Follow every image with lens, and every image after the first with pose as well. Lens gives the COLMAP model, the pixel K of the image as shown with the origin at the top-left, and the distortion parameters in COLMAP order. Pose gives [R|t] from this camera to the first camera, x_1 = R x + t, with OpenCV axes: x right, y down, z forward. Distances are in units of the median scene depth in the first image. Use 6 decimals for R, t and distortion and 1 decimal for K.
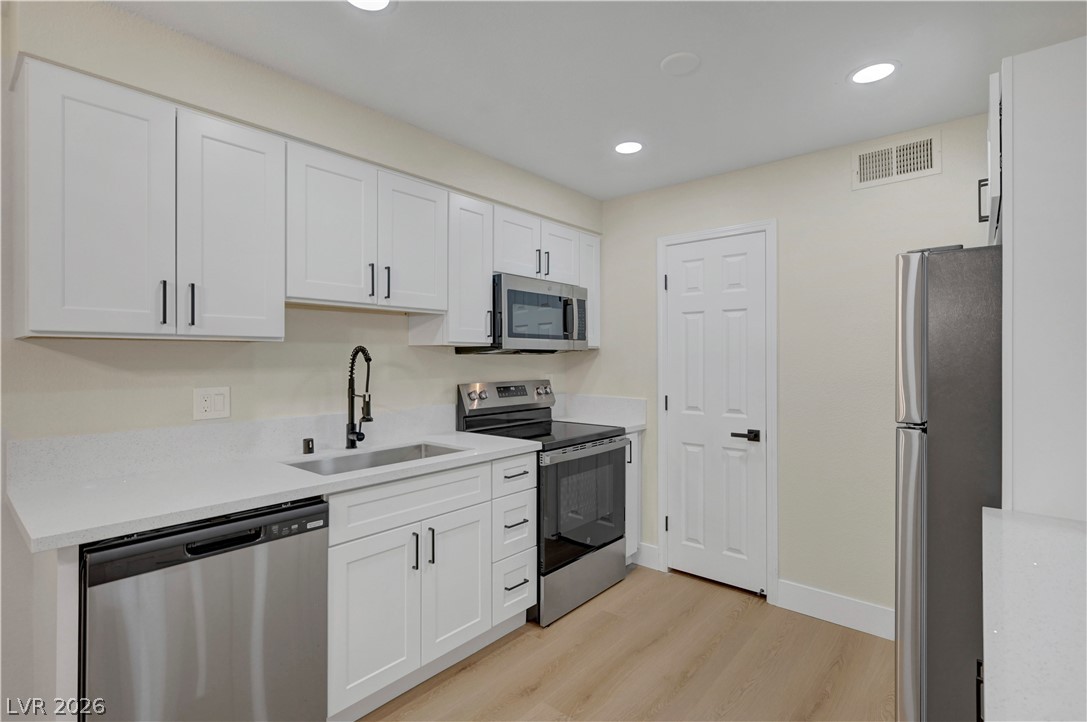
lens RADIAL K [[515.9, 0, 545.3], [0, 515.9, 356.1], [0, 0, 1]] dist [0.002805, 0.000457]
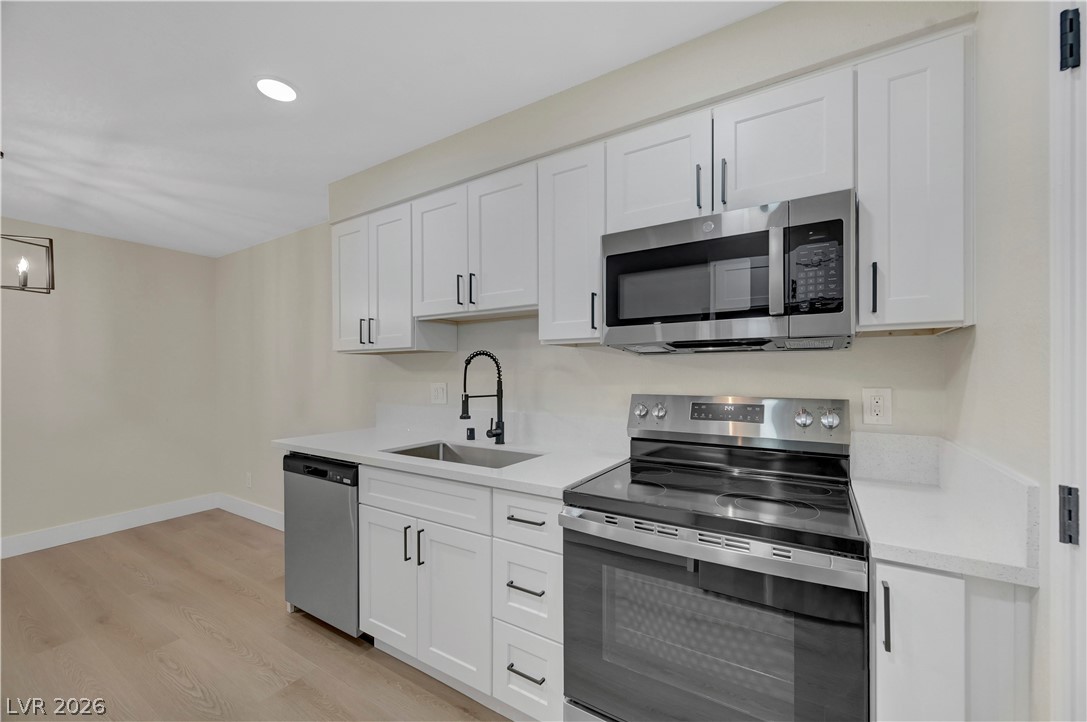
lens RADIAL K [[429.0, 0, 543.9], [0, 429.0, 371.8], [0, 0, 1]] dist [-0.000074, -0.000140]
pose [[0.146430, 0.004592, -0.989210, 0.476893], [0.007913, 0.999952, 0.005813, 0.018446], [0.989189, -0.008679, 0.146387, 0.839156]]
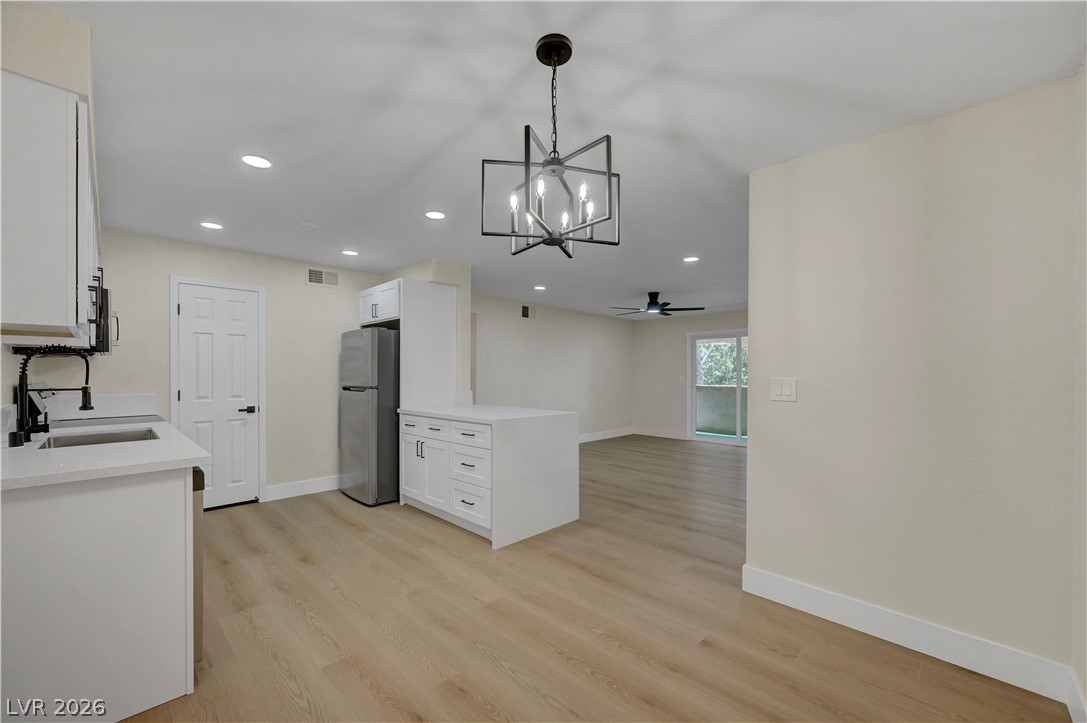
lens RADIAL K [[429.0, 0, 543.9], [0, 429.0, 372.3], [0, 0, 1]] dist [-0.000074, -0.000140]
pose [[0.073789, 0.004412, 0.997264, -1.005547], [-0.002938, 0.999987, -0.004206, 0.035364], [-0.997270, -0.002619, 0.073801, -0.081456]]
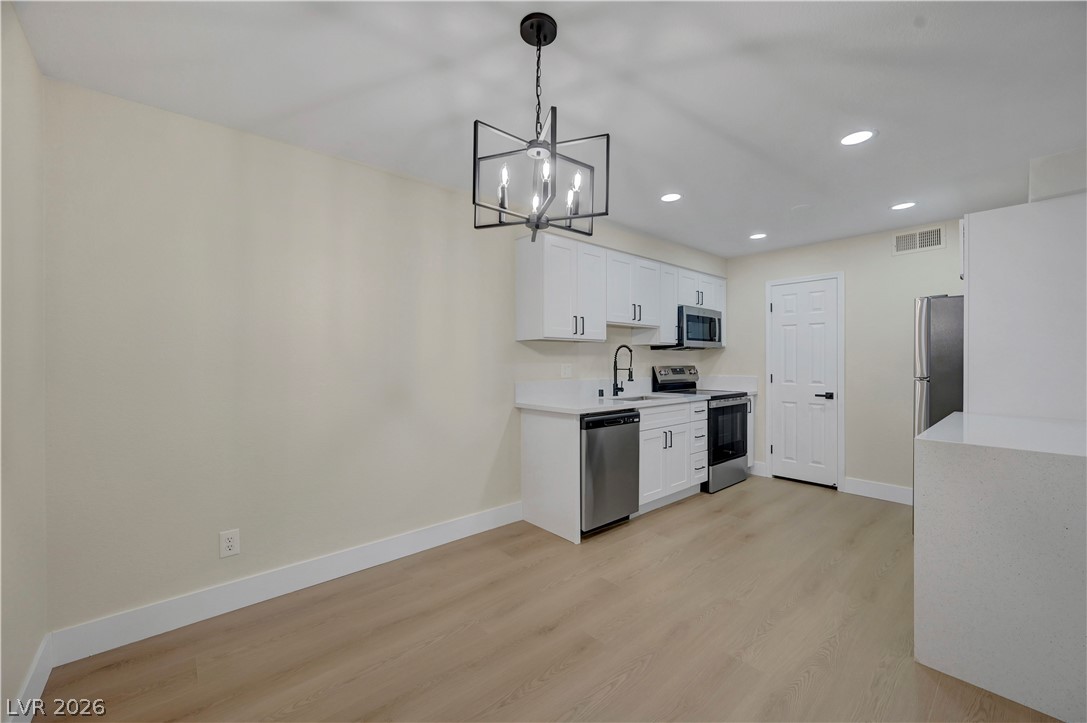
lens RADIAL K [[428.3, 0, 545.6], [0, 428.3, 361.4], [0, 0, 1]] dist [-0.000973, -0.000064]
pose [[0.989623, -0.000409, -0.143691, -0.354845], [0.000905, 0.999994, 0.003389, 0.034616], [0.143688, -0.003484, 0.989617, -0.597637]]
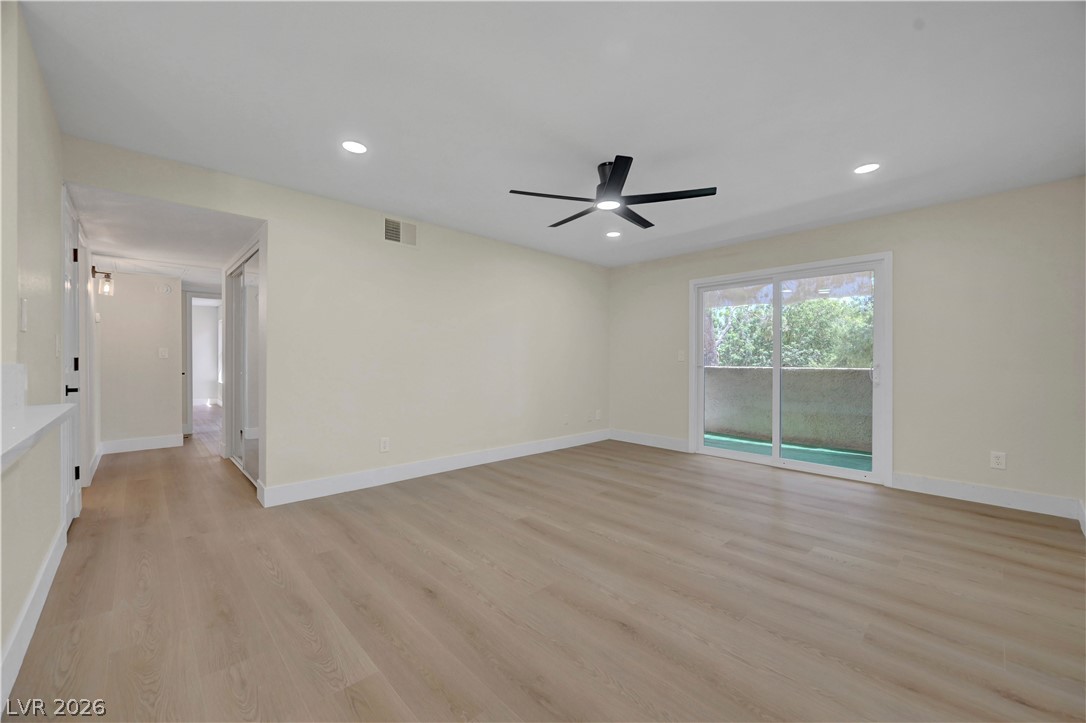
lens RADIAL K [[427.9, 0, 545.1], [0, 427.9, 361.4], [0, 0, 1]] dist [-0.000973, -0.000064]
pose [[0.105265, -0.002679, 0.994441, 0.154698], [-0.004130, 0.999987, 0.003131, 0.092201], [-0.994436, -0.004437, 0.105252, -0.431528]]
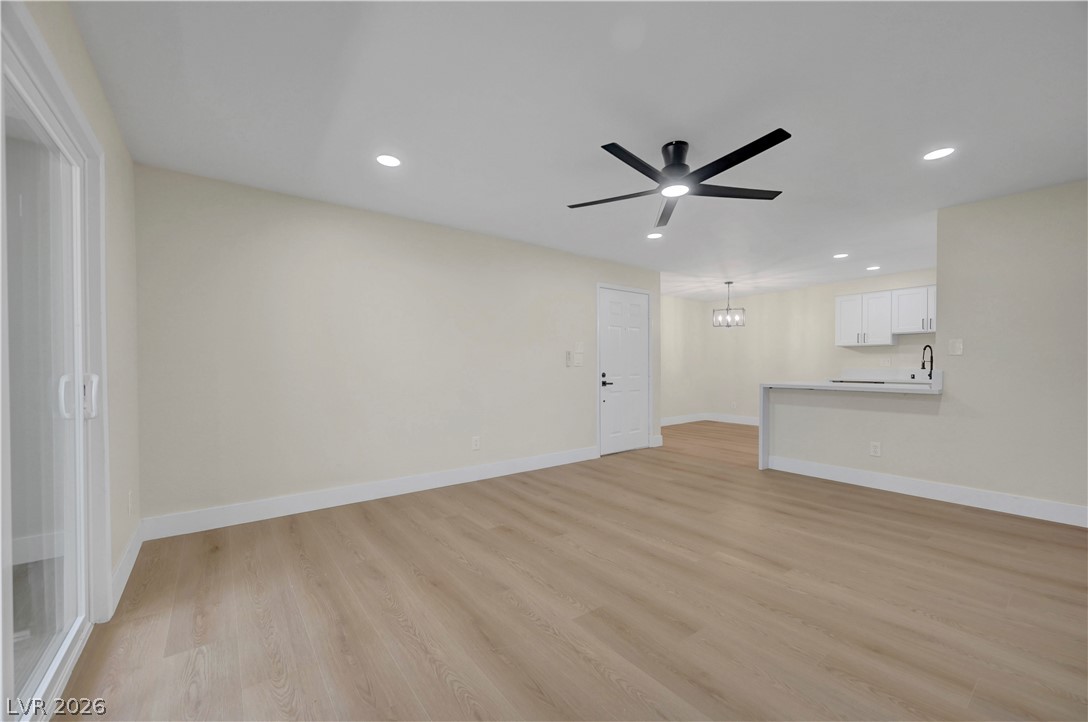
lens RADIAL K [[429.4, 0, 544.4], [0, 429.4, 371.9], [0, 0, 1]] dist [-0.000074, -0.000140]
pose [[-0.215781, 0.011928, -0.976369, 2.183153], [0.000792, 0.999927, 0.012041, 0.089714], [0.976441, 0.001825, -0.215775, -0.551391]]
